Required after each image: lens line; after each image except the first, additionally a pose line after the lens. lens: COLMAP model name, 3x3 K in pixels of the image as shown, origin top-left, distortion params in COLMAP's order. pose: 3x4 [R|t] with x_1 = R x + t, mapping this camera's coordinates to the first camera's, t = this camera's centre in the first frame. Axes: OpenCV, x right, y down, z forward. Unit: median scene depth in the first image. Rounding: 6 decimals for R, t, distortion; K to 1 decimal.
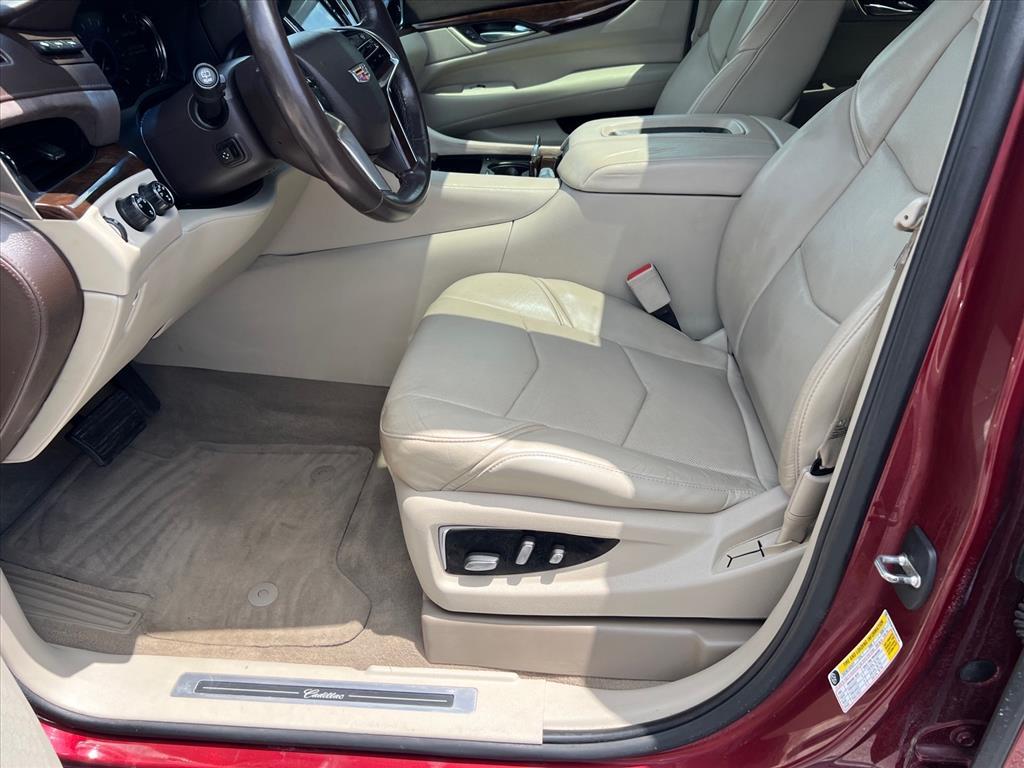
lens RADIAL K [[771.3, 0, 512.0], [0, 771.3, 384.0], [0, 0, 1]] dist [0.044457, -0.058439]
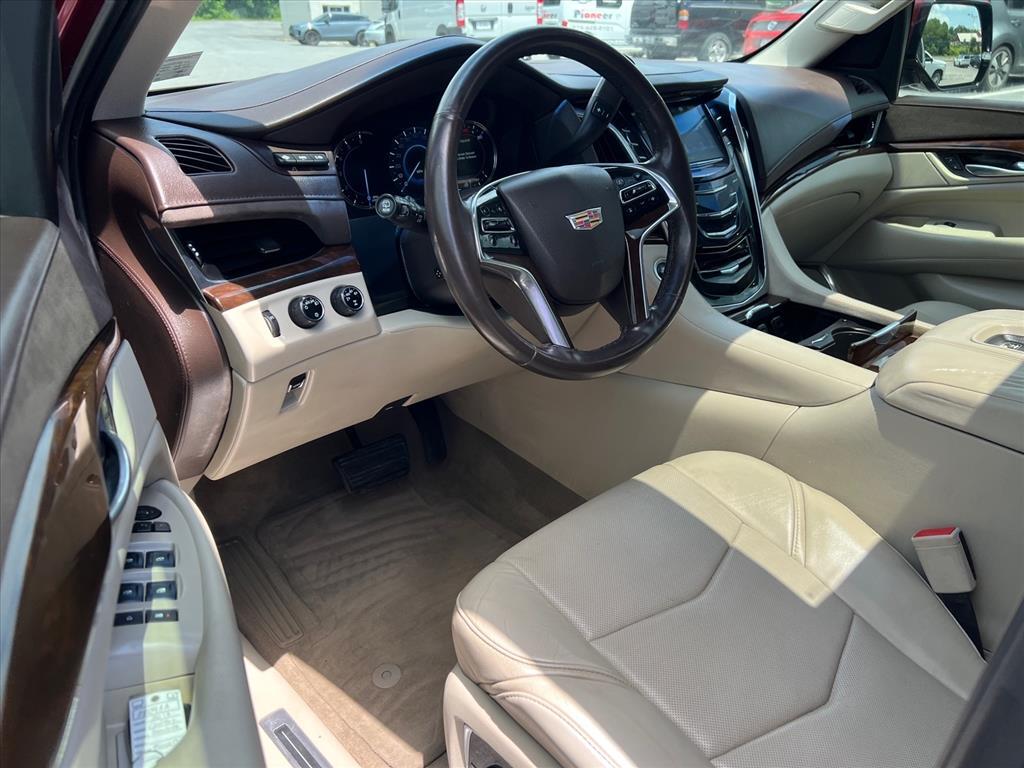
lens RADIAL K [[771.3, 0, 512.0], [0, 771.3, 384.0], [0, 0, 1]] dist [0.044457, -0.058439]
pose [[0.752184, 0.308265, -0.582401, 0.295838], [-0.352133, 0.935088, 0.040155, -0.197723], [0.556975, 0.174879, 0.811909, 0.211948]]
